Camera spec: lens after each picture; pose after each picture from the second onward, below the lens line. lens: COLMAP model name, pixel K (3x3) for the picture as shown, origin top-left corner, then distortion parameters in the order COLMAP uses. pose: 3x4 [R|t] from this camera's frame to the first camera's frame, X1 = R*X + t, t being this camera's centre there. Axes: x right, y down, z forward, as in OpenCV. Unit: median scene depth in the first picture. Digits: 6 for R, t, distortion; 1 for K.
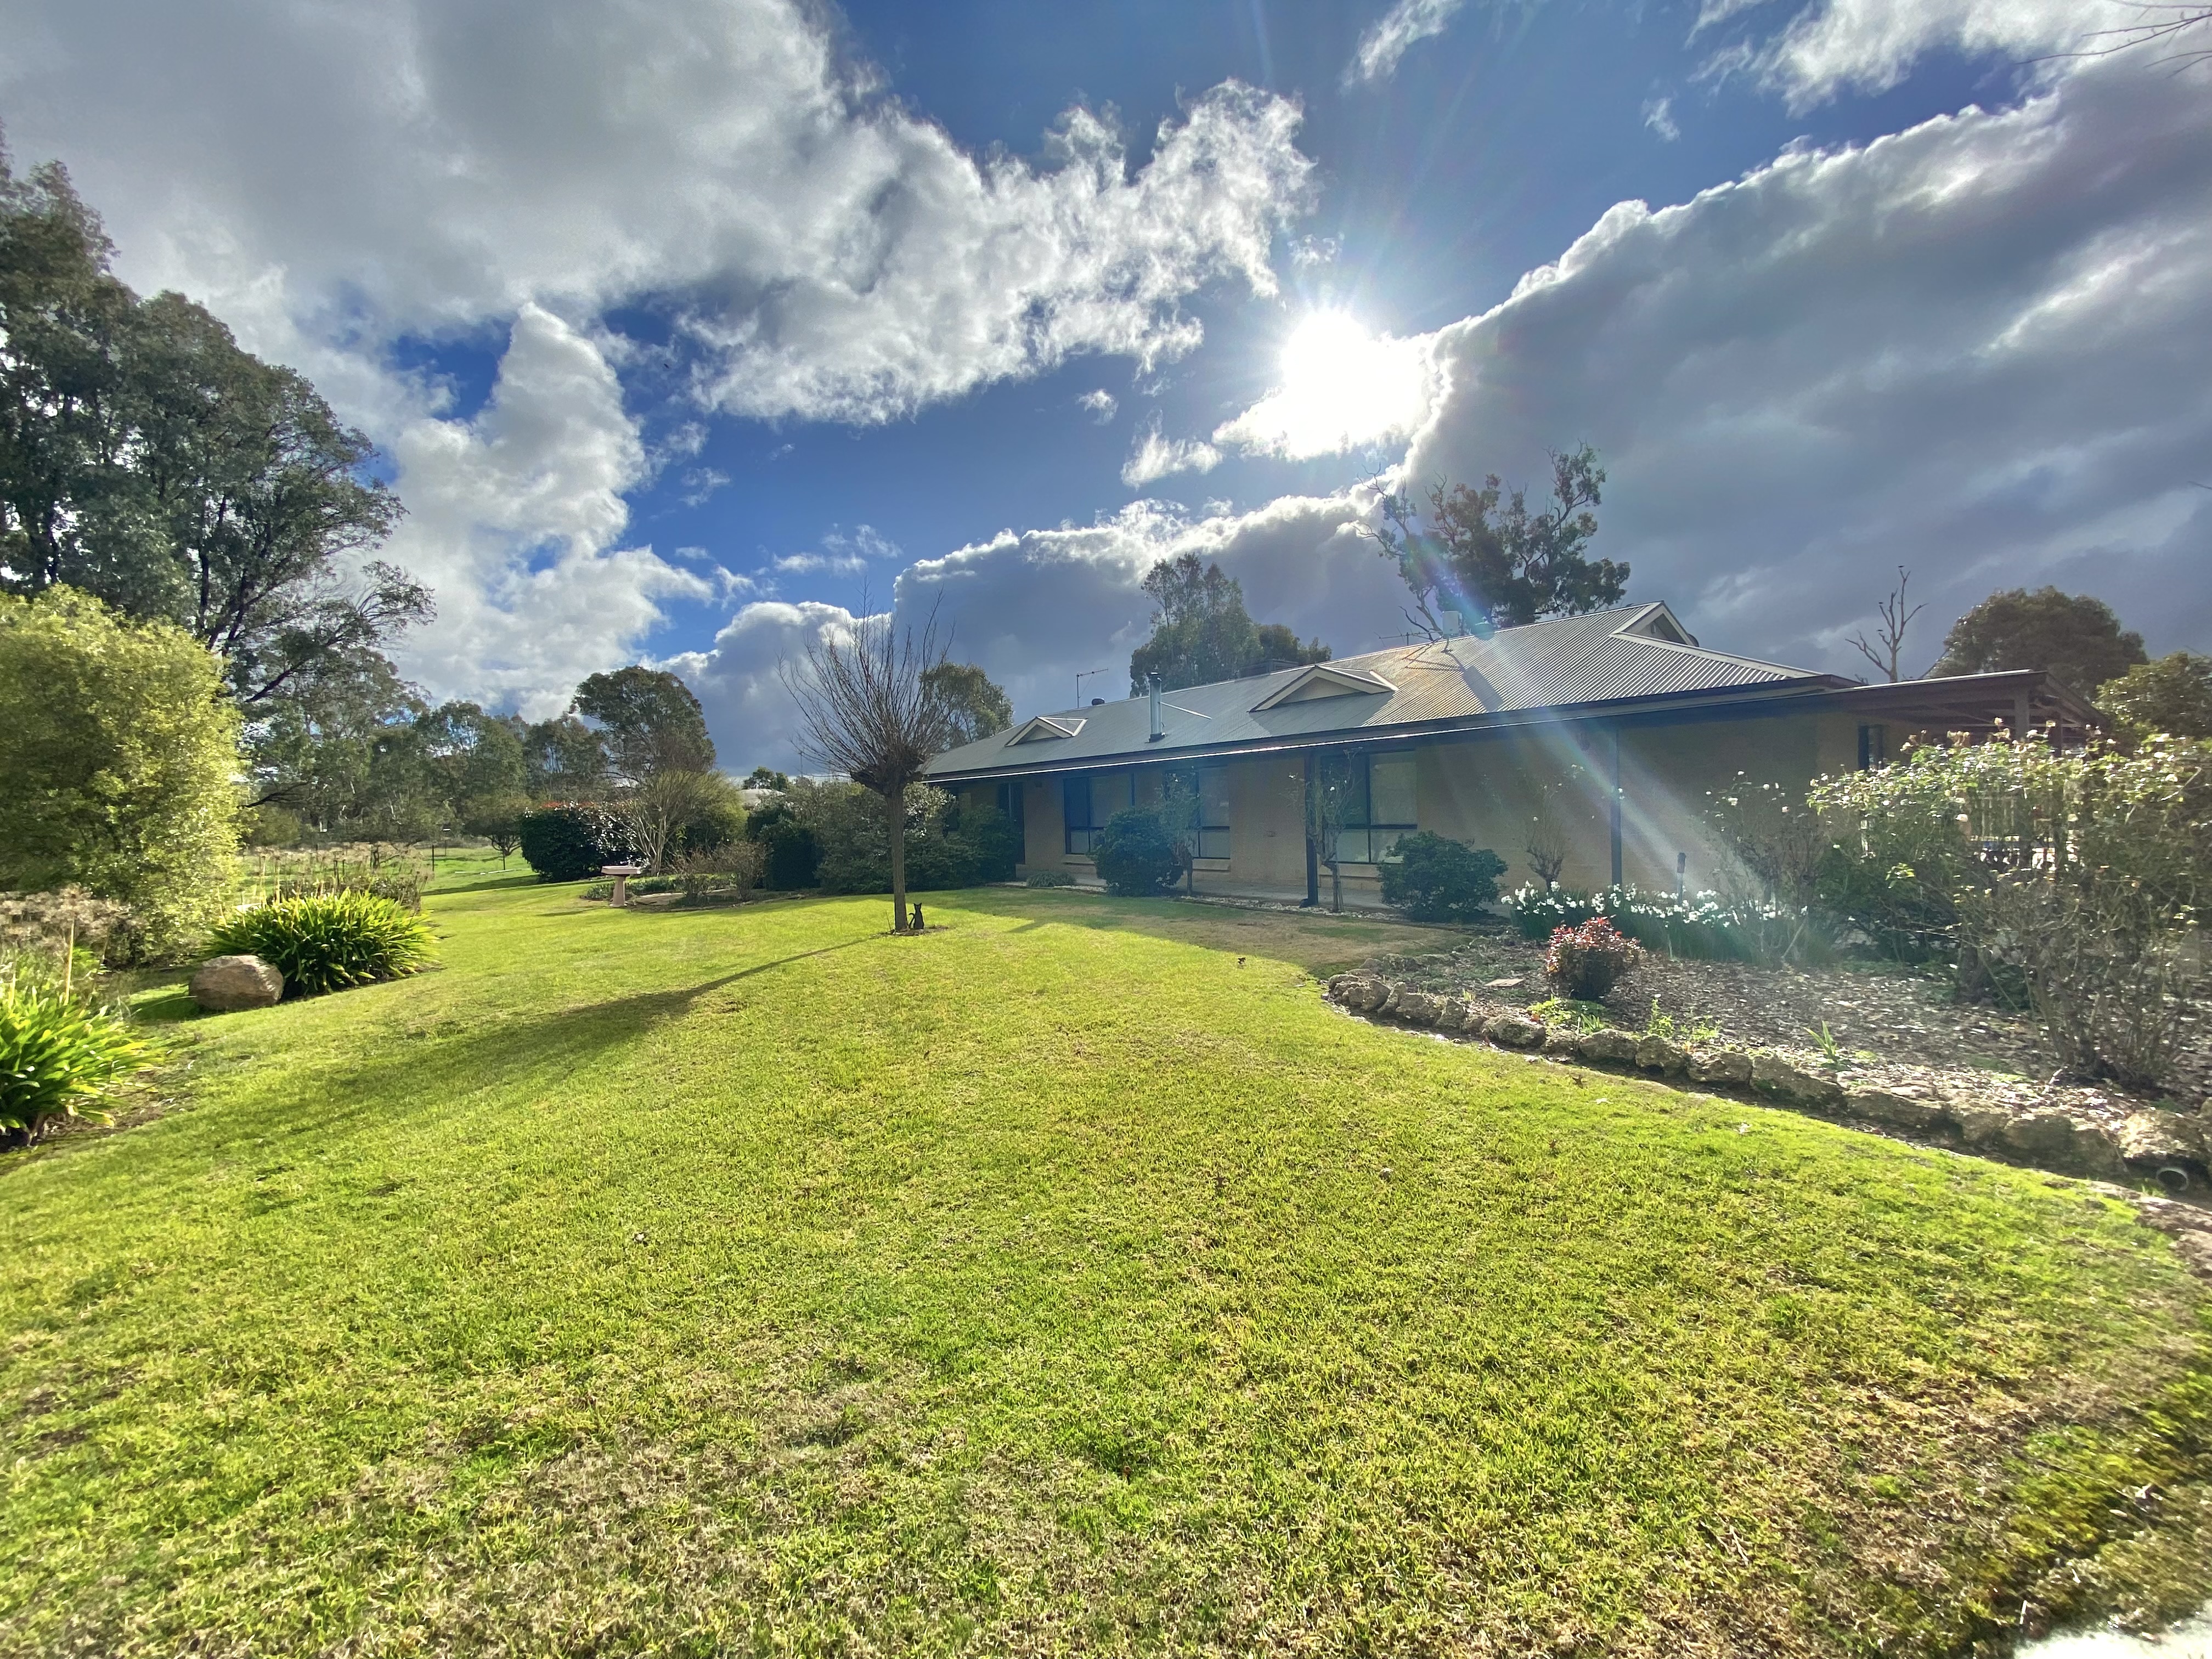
lens RADIAL K [[905.3, 0, 1108.5], [0, 905.3, 830.9], [0, 0, 1]] dist [0.005566, -0.000969]
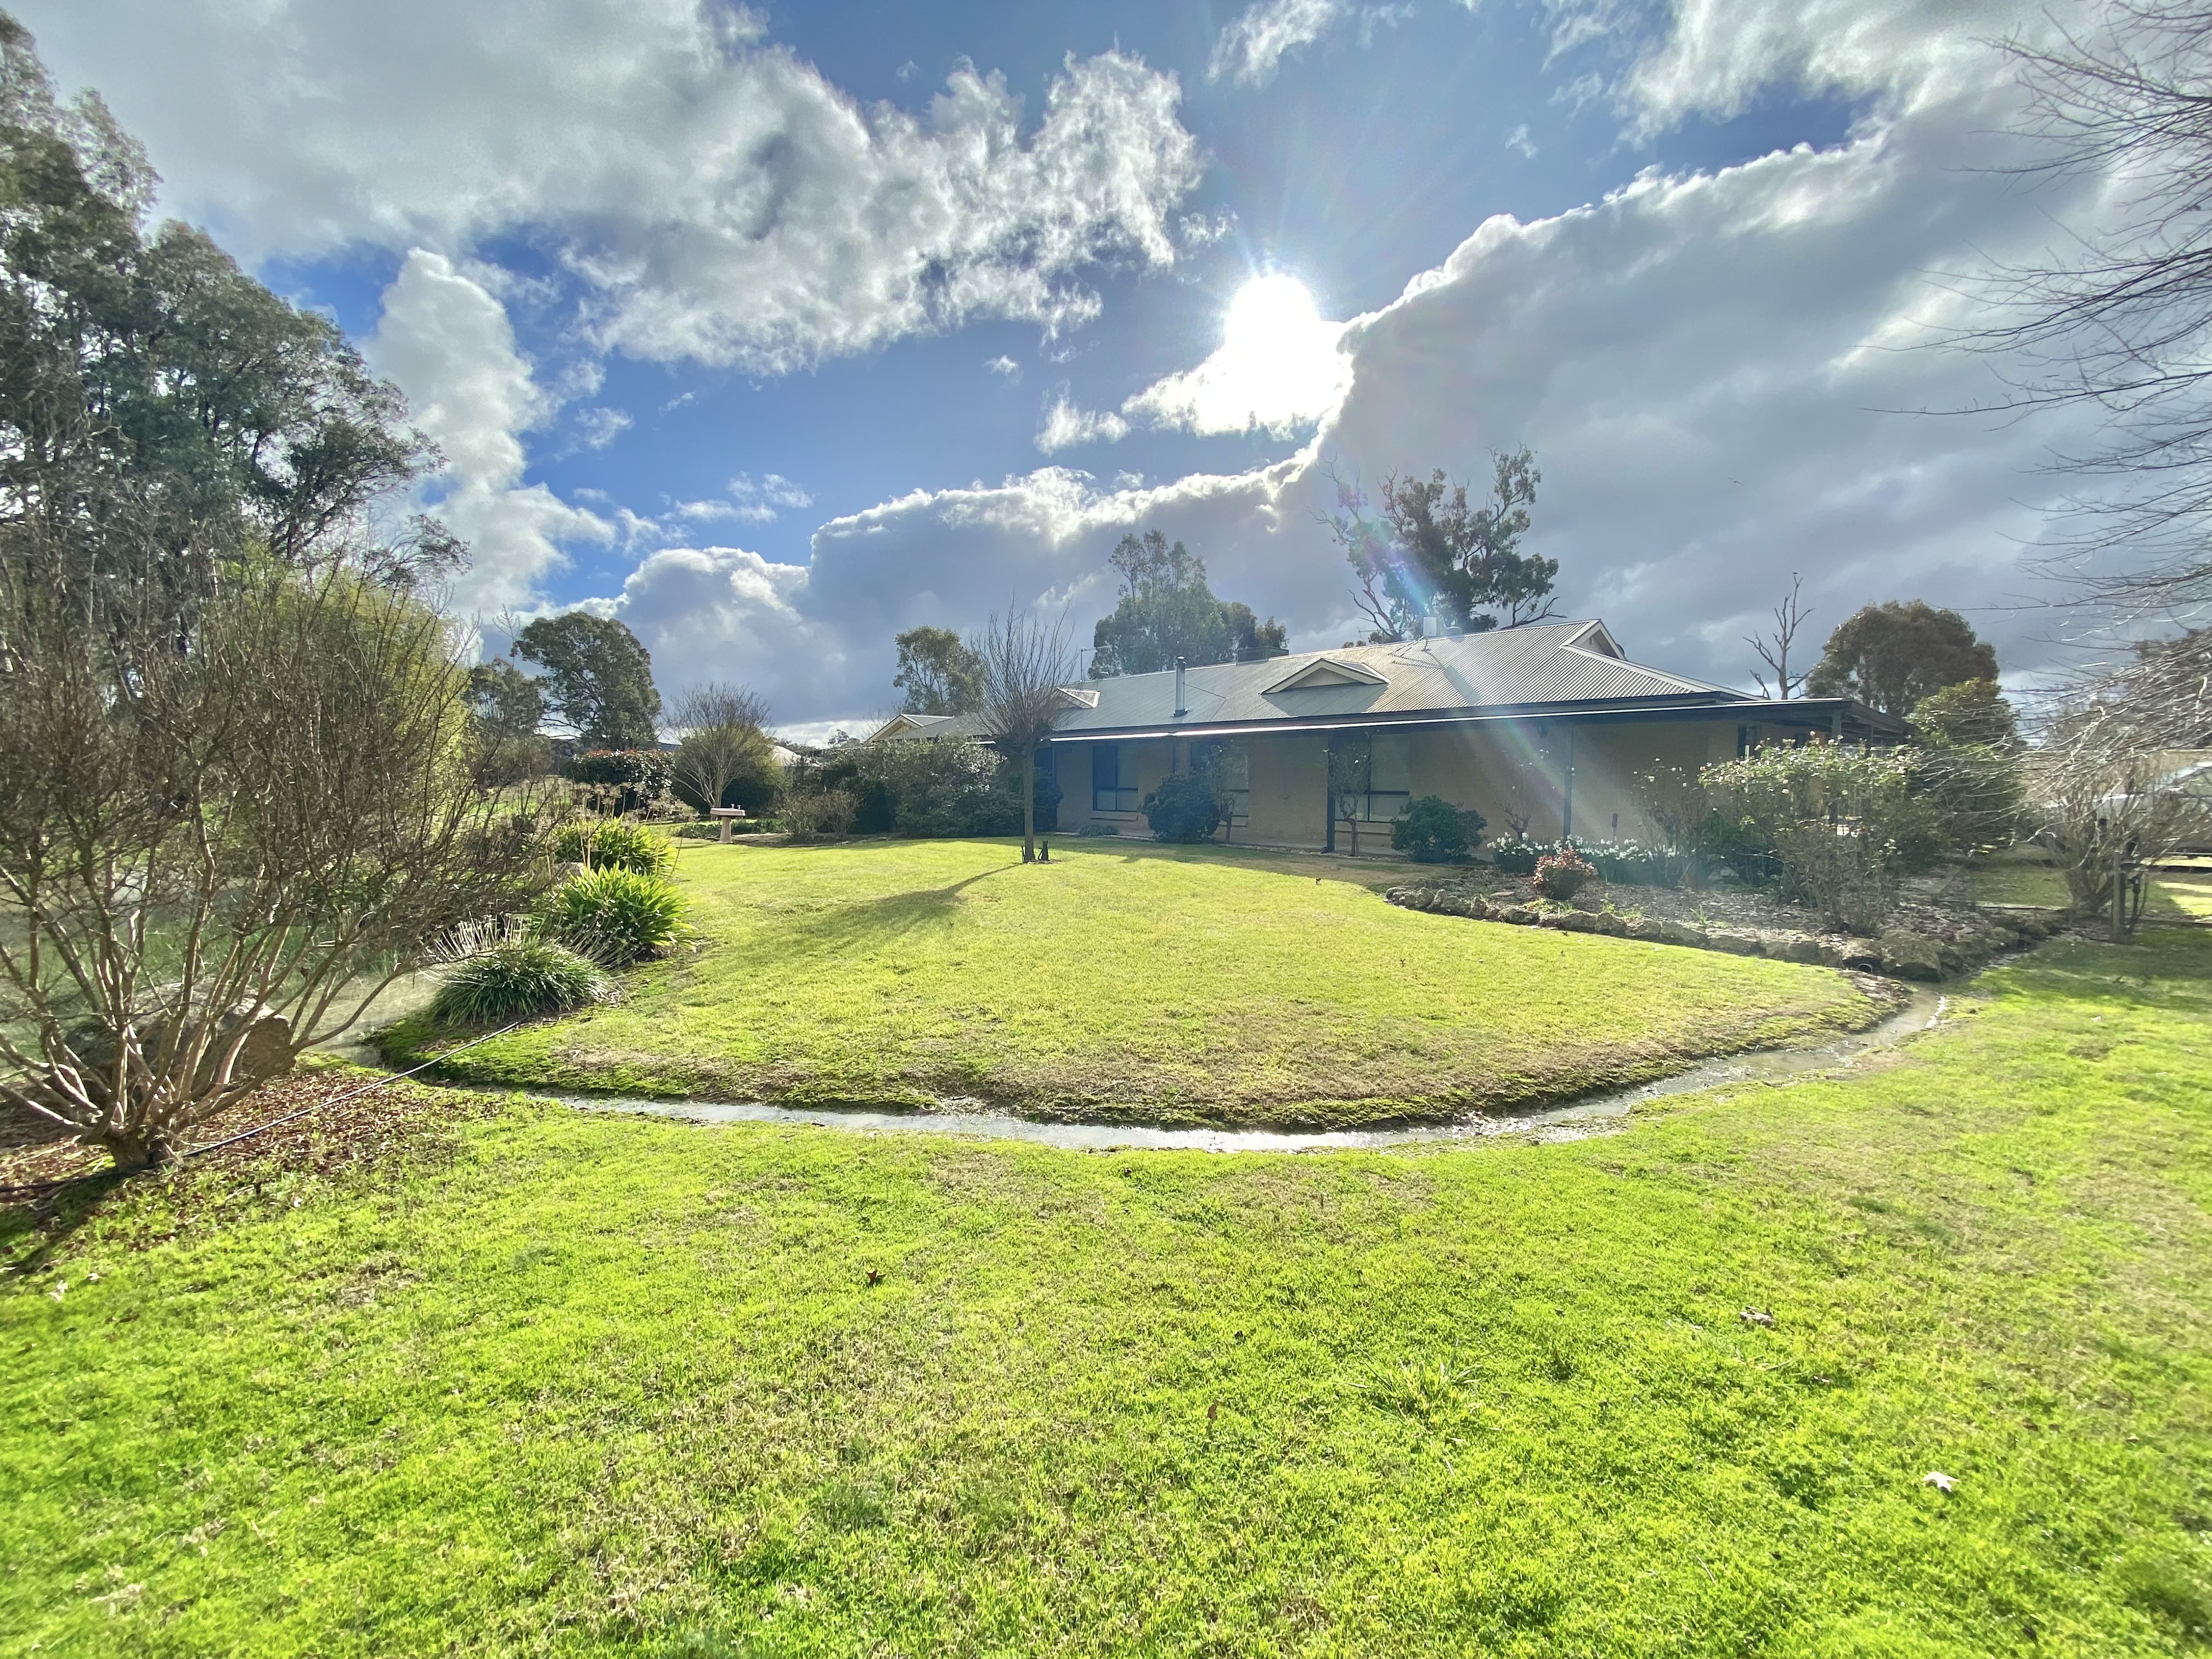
lens RADIAL K [[905.3, 0, 1109.7], [0, 905.3, 832.7], [0, 0, 1]] dist [0.005566, -0.000969]
pose [[0.996478, 0.026236, 0.079650, -0.135599], [-0.029406, 0.998811, 0.038893, 0.010434], [-0.078535, -0.041099, 0.996064, -0.179246]]
